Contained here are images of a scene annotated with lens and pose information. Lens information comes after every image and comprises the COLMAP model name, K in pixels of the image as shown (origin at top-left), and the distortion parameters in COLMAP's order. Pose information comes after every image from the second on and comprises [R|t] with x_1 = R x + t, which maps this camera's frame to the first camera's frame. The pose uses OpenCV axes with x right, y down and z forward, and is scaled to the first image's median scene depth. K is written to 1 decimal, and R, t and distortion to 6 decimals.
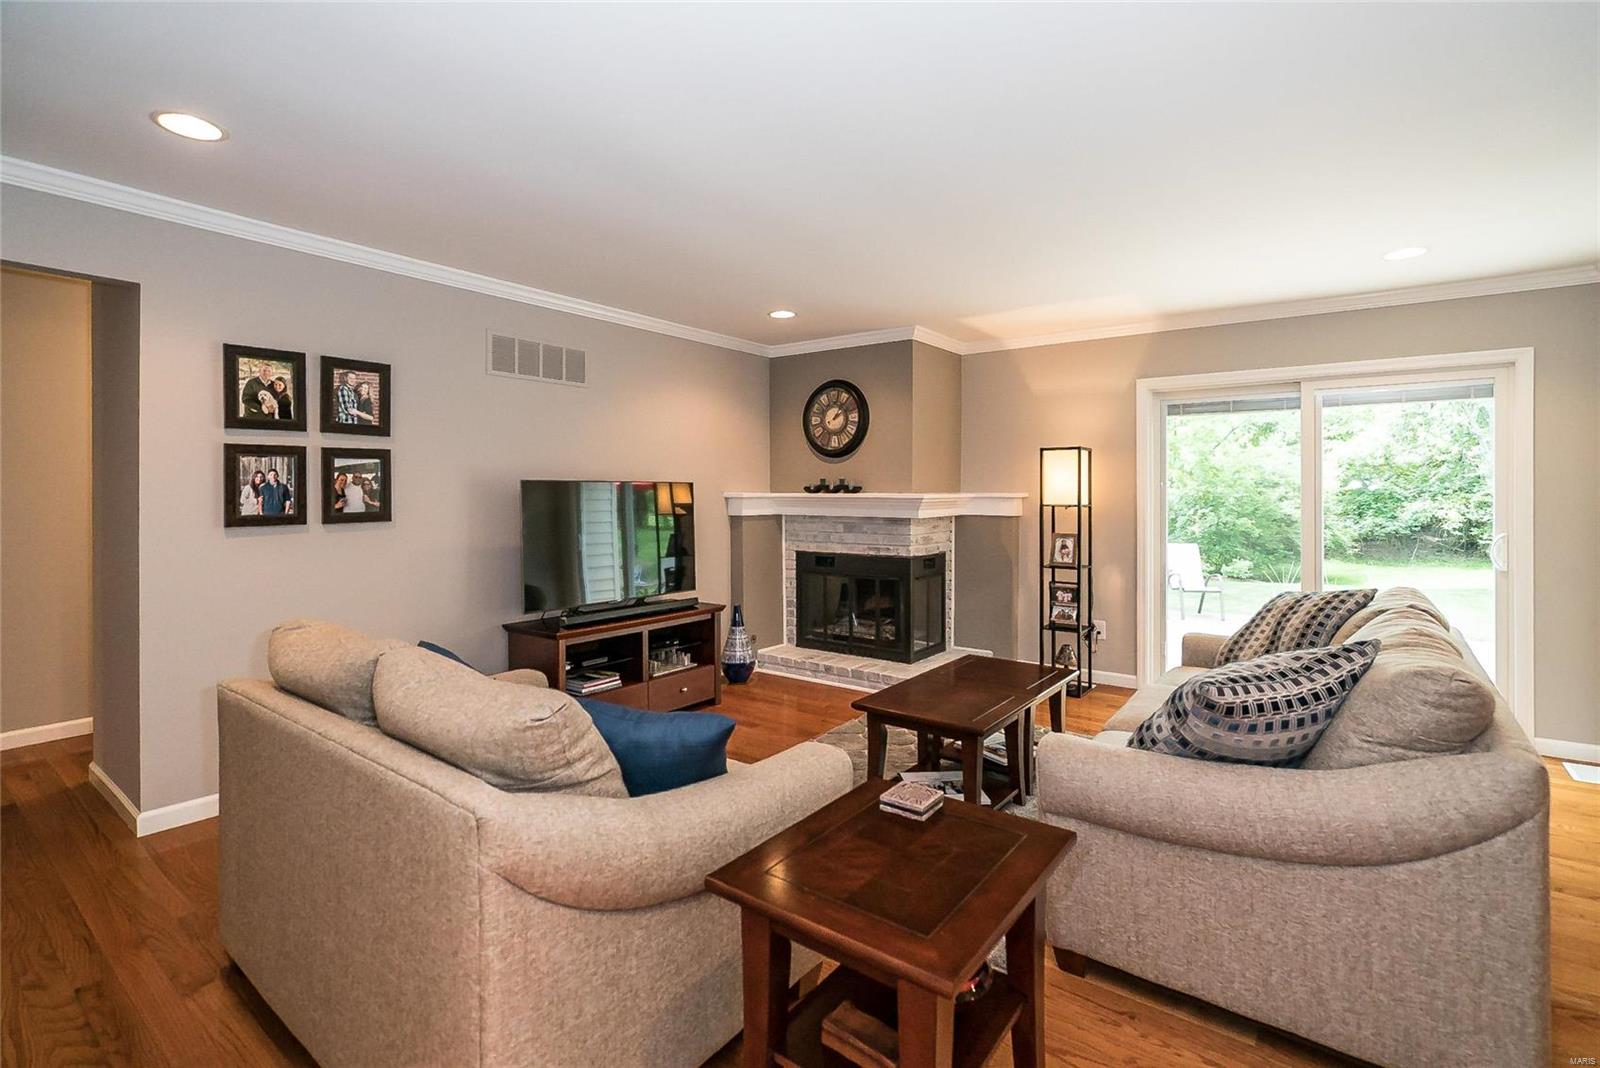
lens RADIAL K [[735.8, 0, 801.5], [0, 735.8, 492.4], [0, 0, 1]] dist [0.000402, 0.000062]
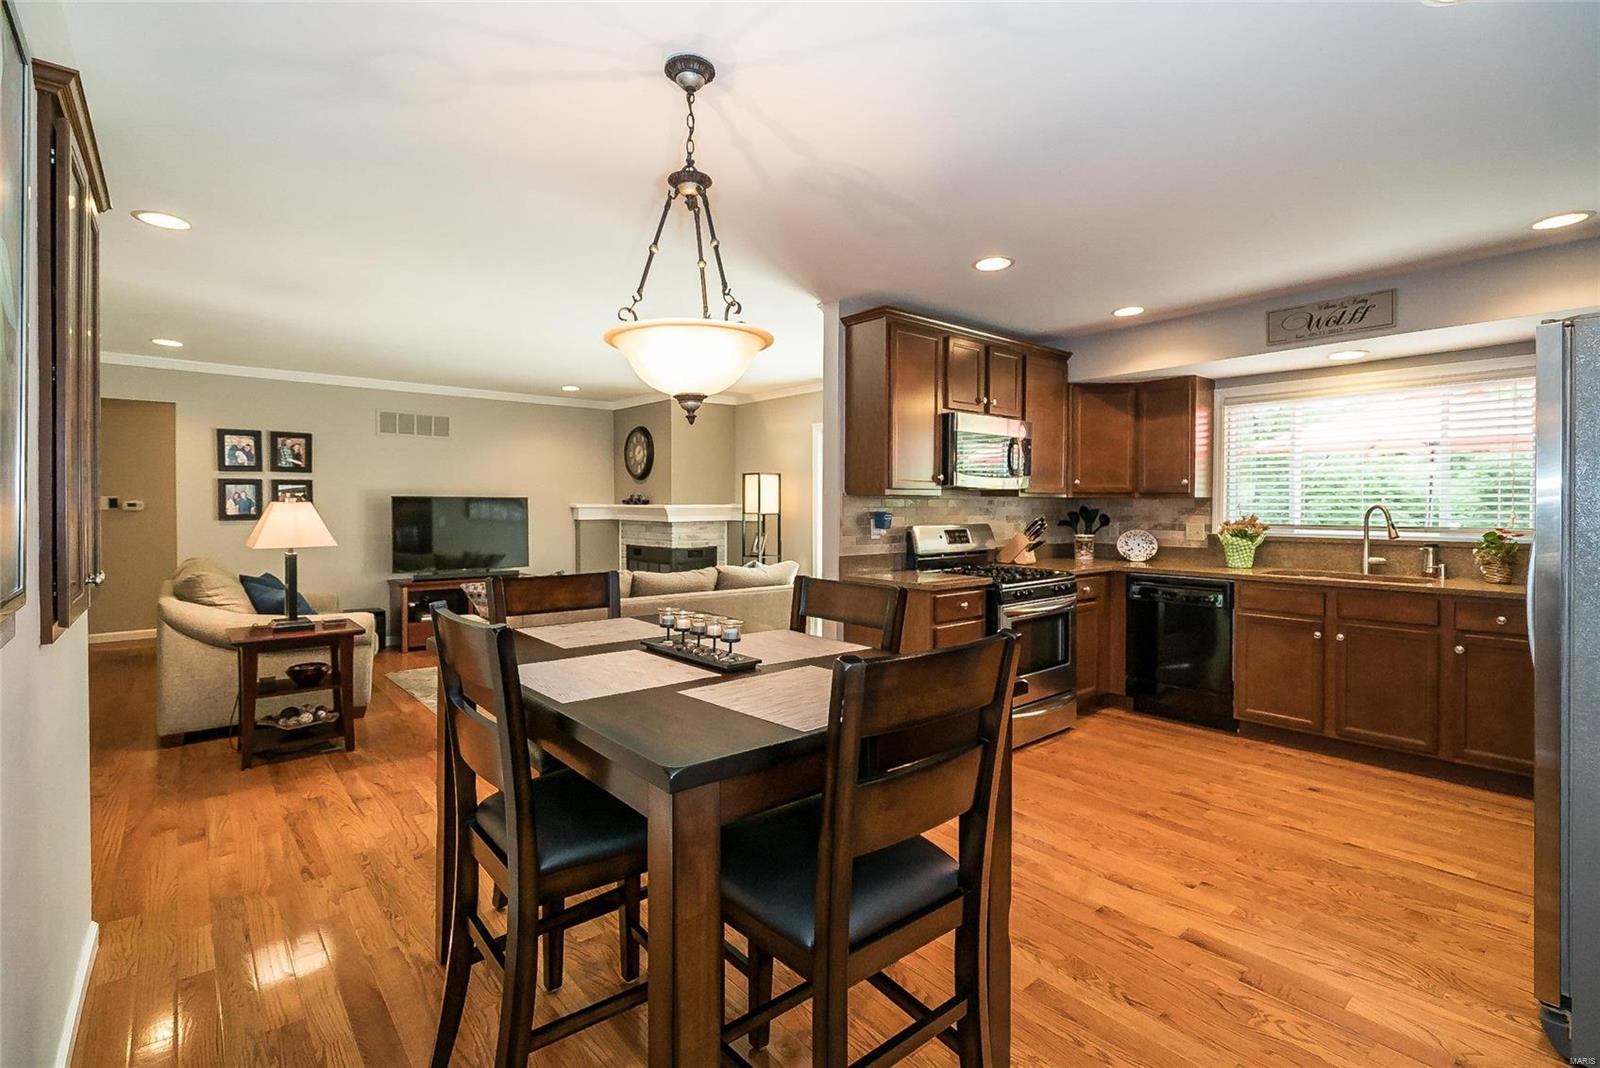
lens RADIAL K [[733.5, 0, 809.8], [0, 733.5, 512.1], [0, 0, 1]] dist [-0.002671, -0.000072]
pose [[0.975998, 0.004951, -0.217725, 0.921668], [-0.002695, 0.999940, 0.010658, -0.000688], [0.217764, -0.009815, 0.975952, -0.448419]]
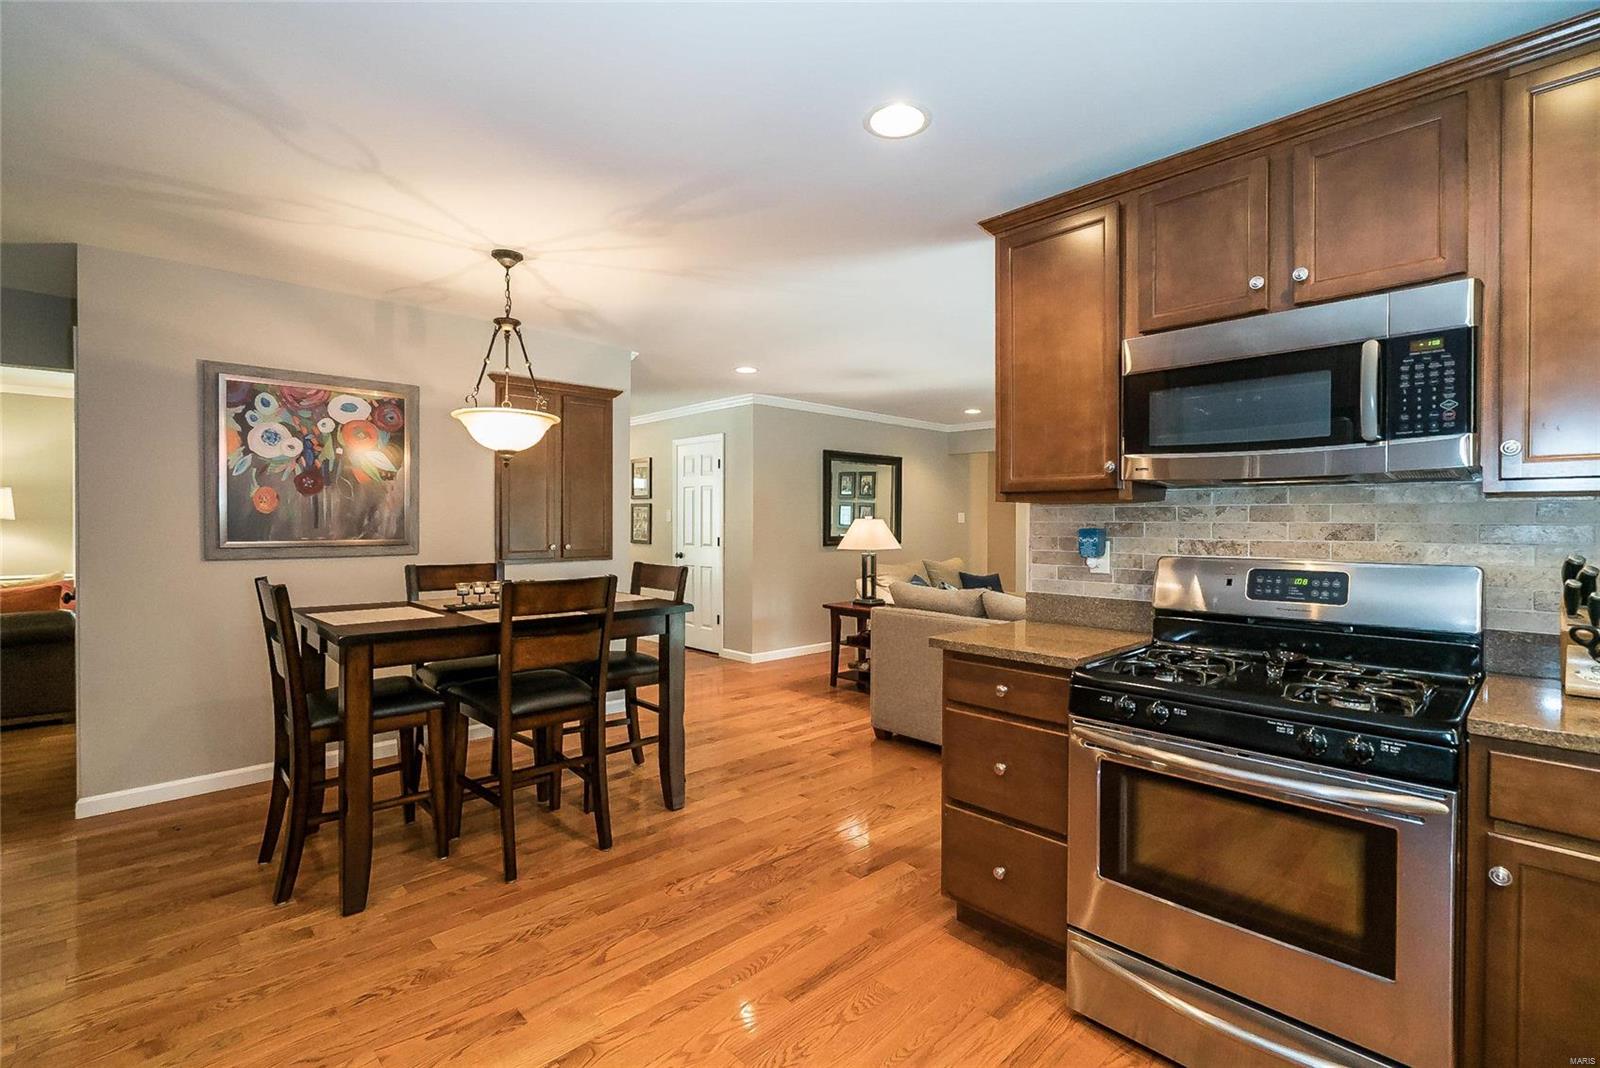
lens RADIAL K [[724.0, 0, 795.1], [0, 724.0, 529.3], [0, 0, 1]] dist [-0.001000, -0.000065]
pose [[-0.169669, 0.008734, -0.985462, 1.453328], [-0.003519, 0.999949, 0.009468, 0.004827], [0.985495, 0.005074, -0.169630, 0.431057]]
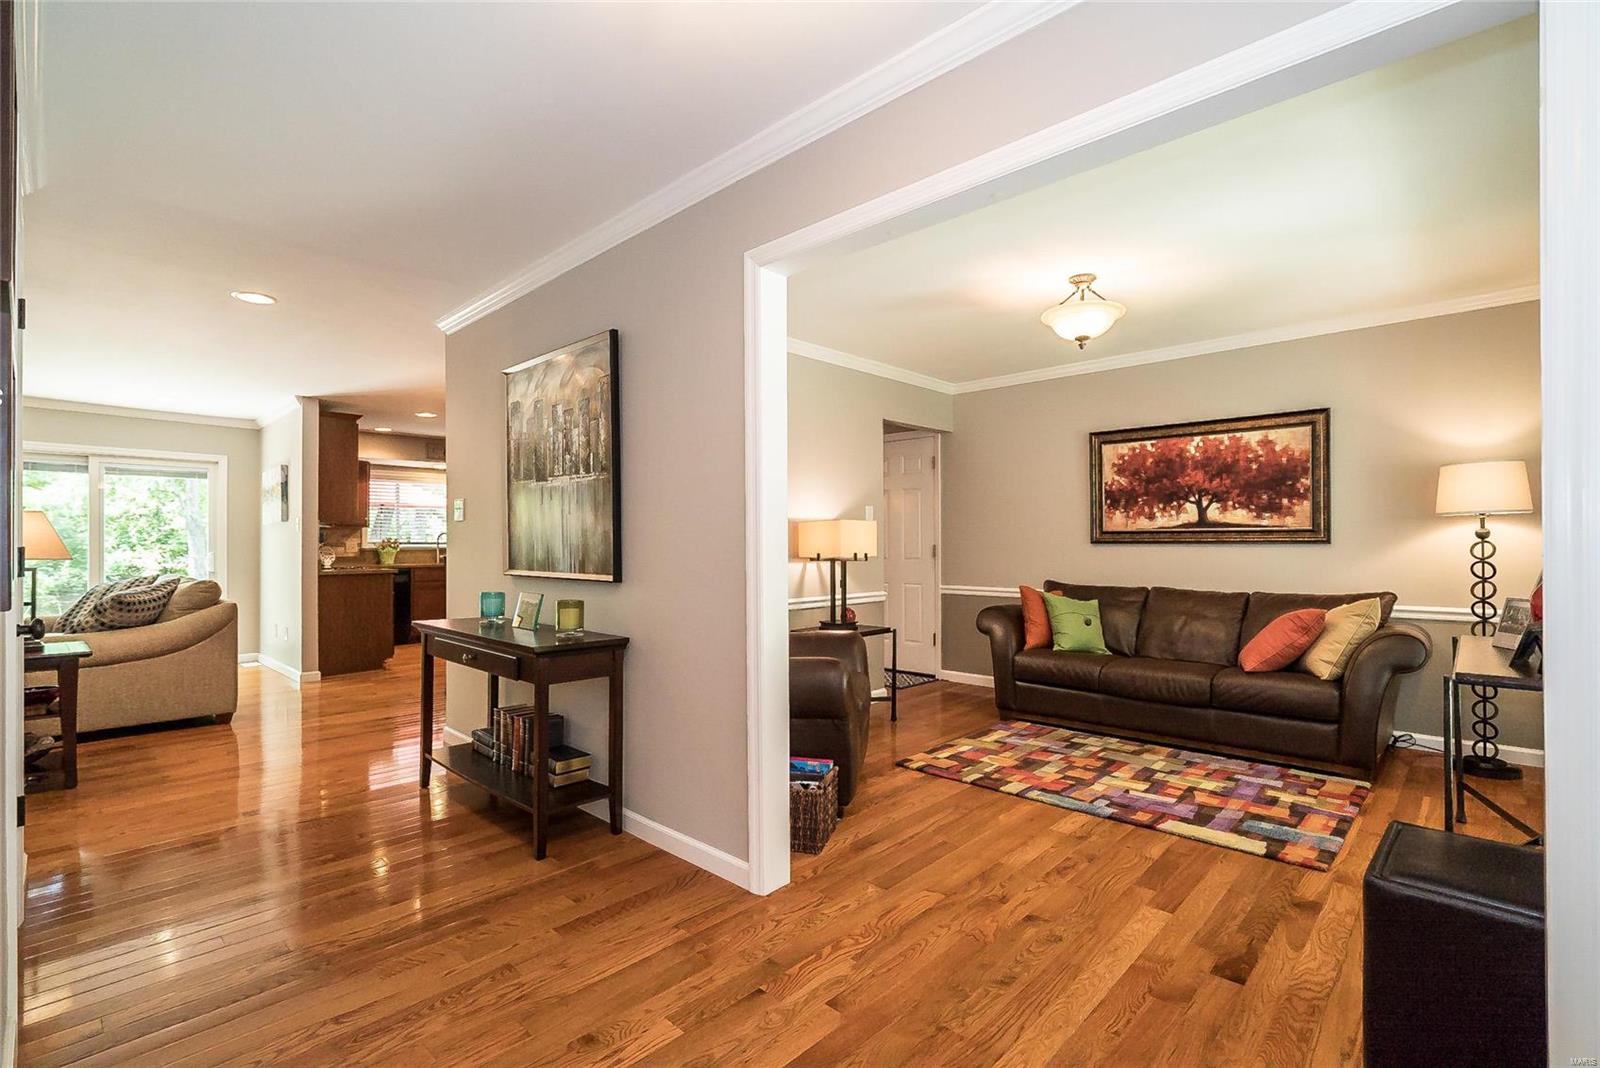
lens RADIAL K [[731.8, 0, 796.7], [0, 731.8, 539.7], [0, 0, 1]] dist [-0.000945, 0.000151]
pose [[0.115340, 0.006122, 0.993307, -0.698090], [0.003444, 0.999973, -0.006563, 0.039351], [-0.993320, 0.004178, 0.115316, -0.668520]]
